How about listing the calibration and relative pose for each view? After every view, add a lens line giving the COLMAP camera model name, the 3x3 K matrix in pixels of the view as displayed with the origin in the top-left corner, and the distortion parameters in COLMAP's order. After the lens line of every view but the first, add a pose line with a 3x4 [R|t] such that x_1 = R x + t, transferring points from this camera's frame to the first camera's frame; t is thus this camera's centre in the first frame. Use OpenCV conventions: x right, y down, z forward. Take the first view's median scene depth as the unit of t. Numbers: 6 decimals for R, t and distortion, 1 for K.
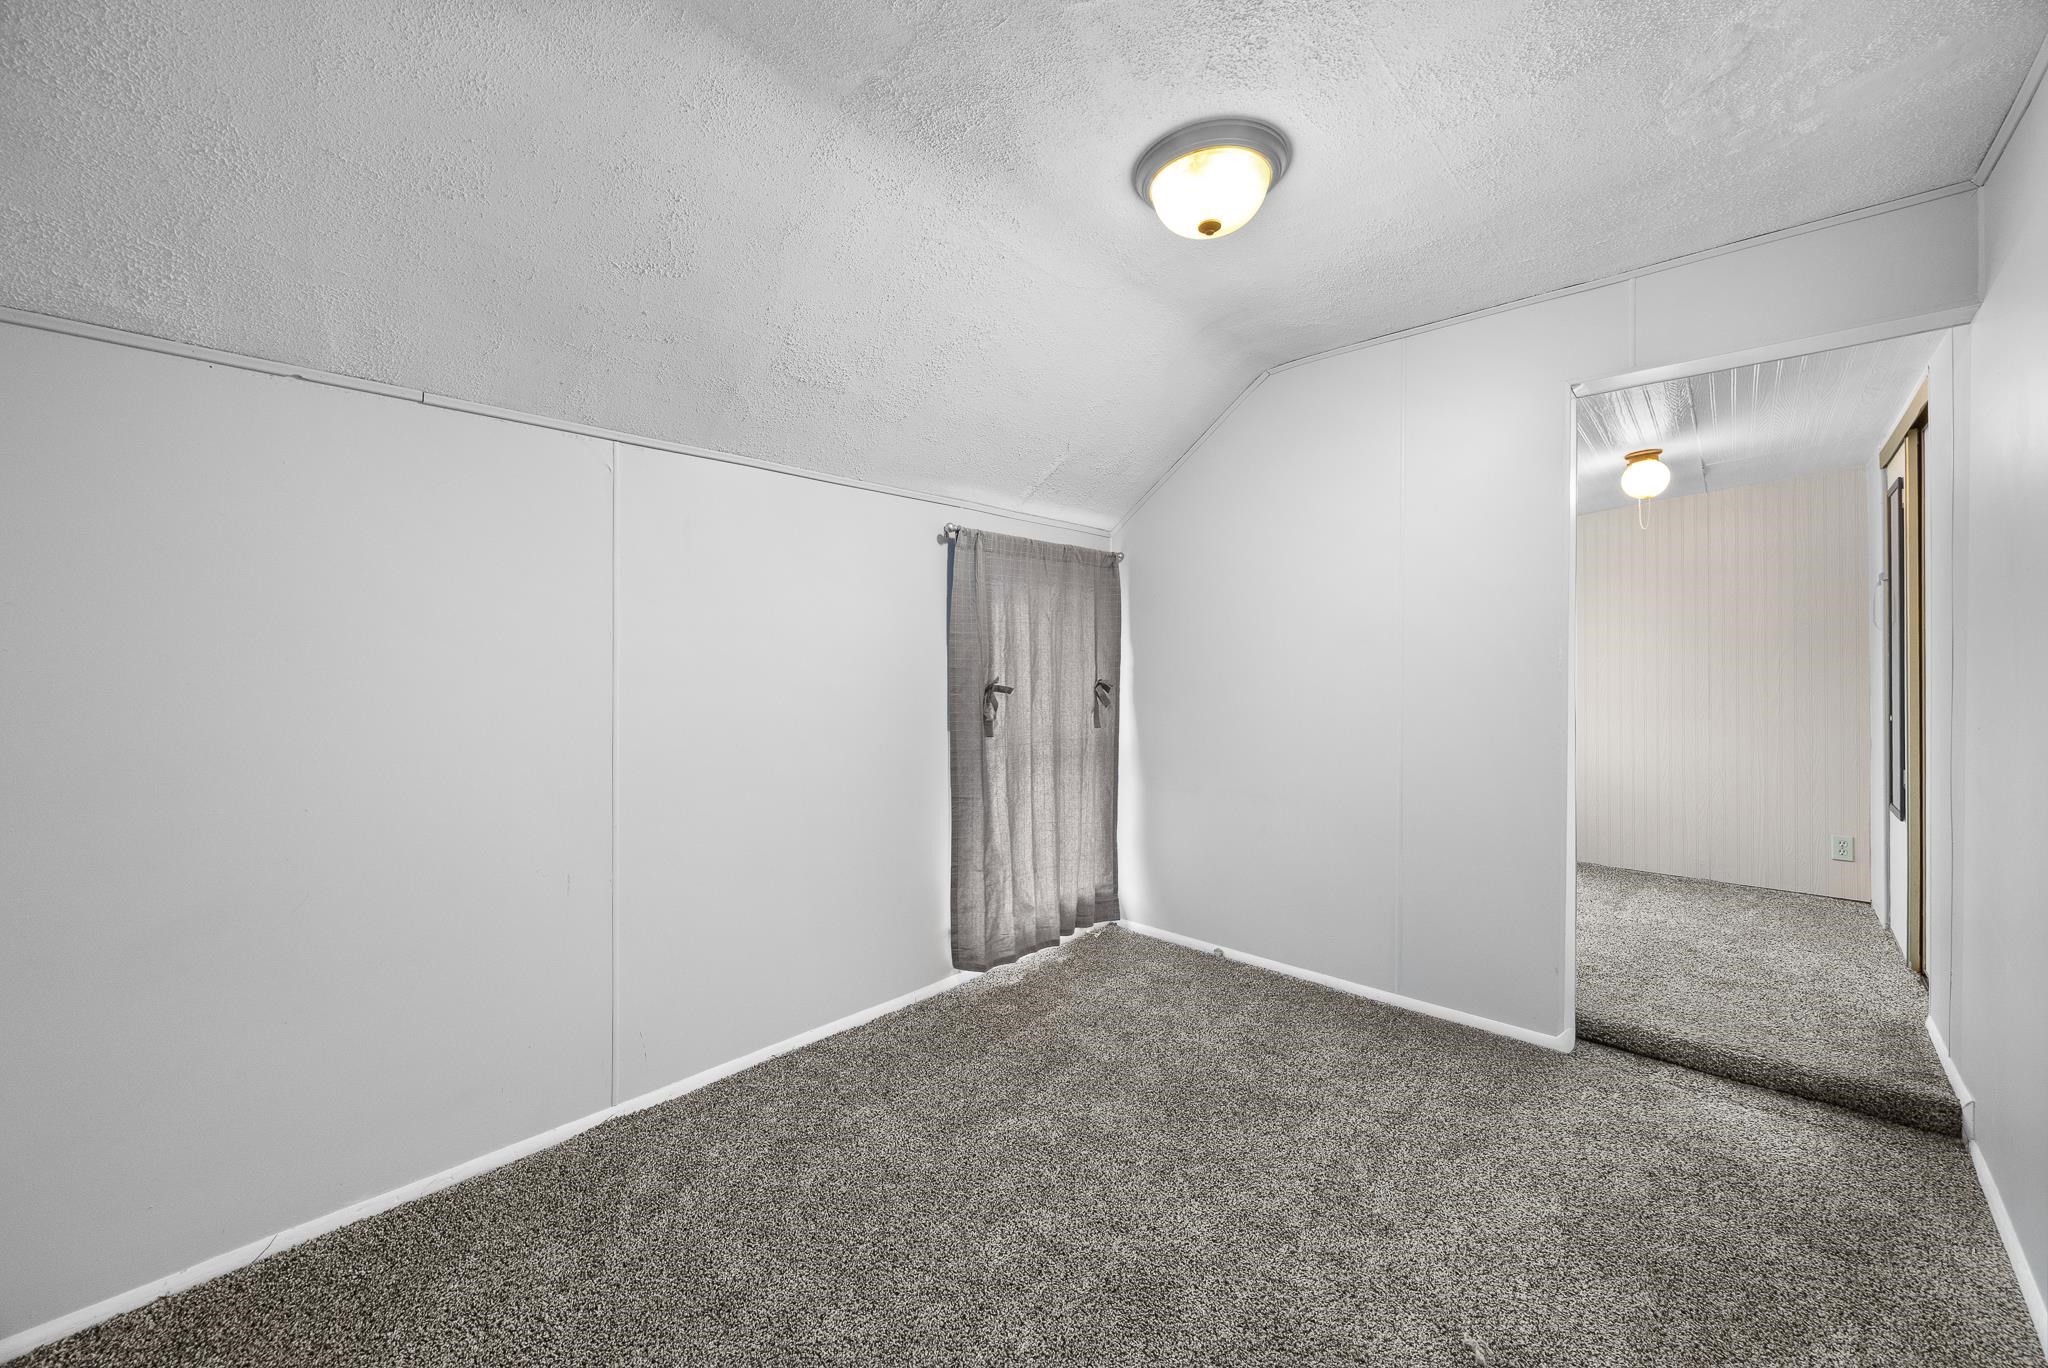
lens RADIAL K [[801.3, 0, 1026.5], [0, 801.3, 658.8], [0, 0, 1]] dist [0.000000, 0.000006]
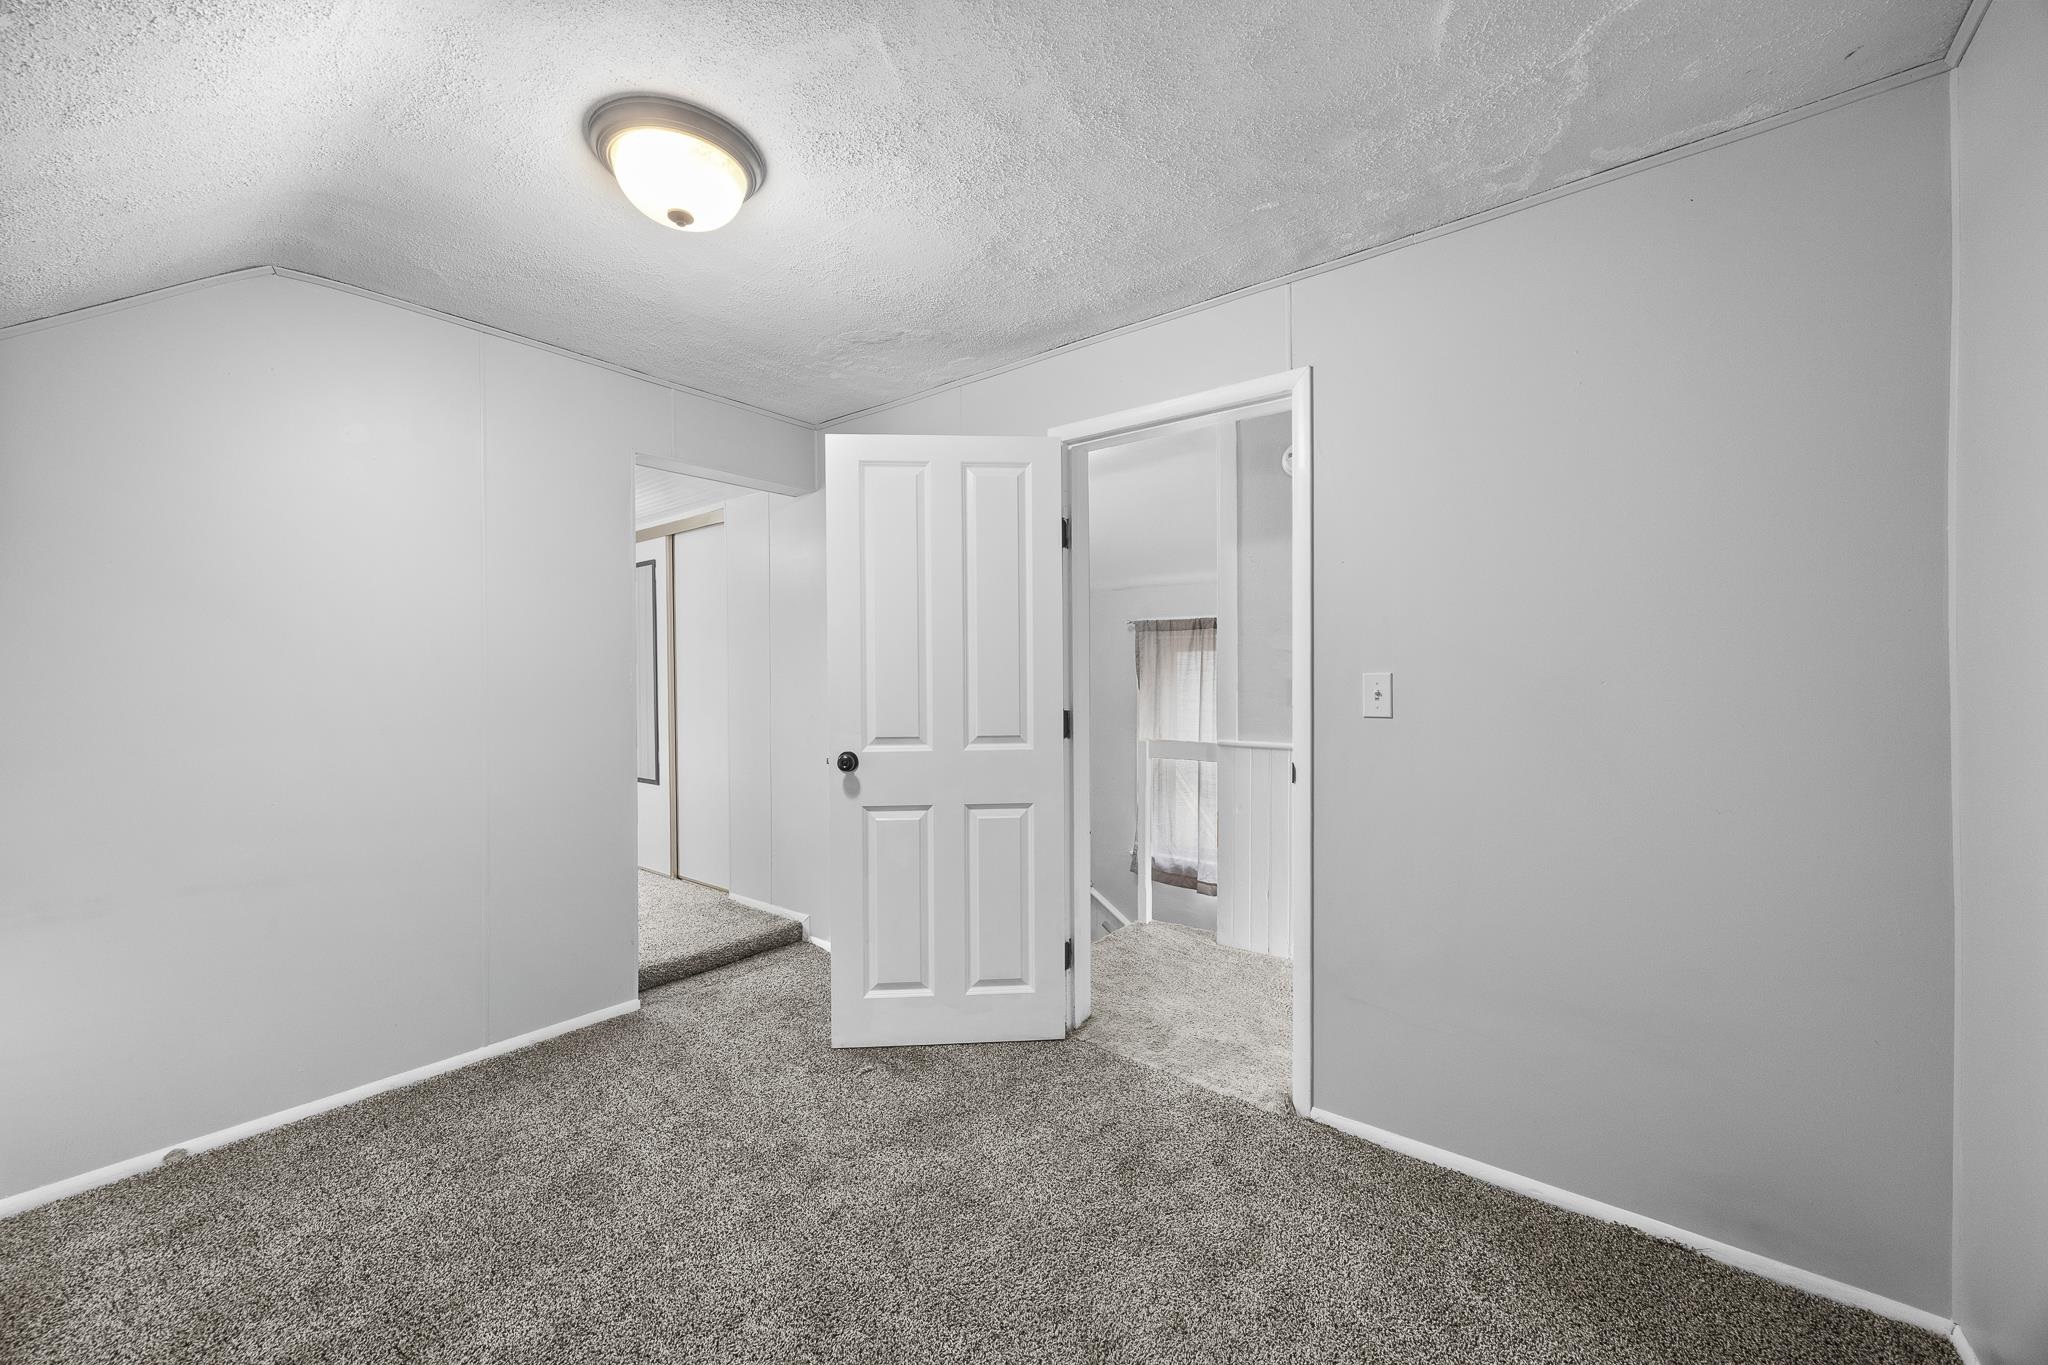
lens RADIAL K [[779.3, 0, 1016.6], [0, 779.3, 675.6], [0, 0, 1]] dist [-0.000119, 0.000048]
pose [[-0.080068, 0.001846, 0.996788, -0.570375], [-0.004596, 0.999987, -0.002221, -0.007850], [-0.996779, -0.004760, -0.080059, 0.558123]]
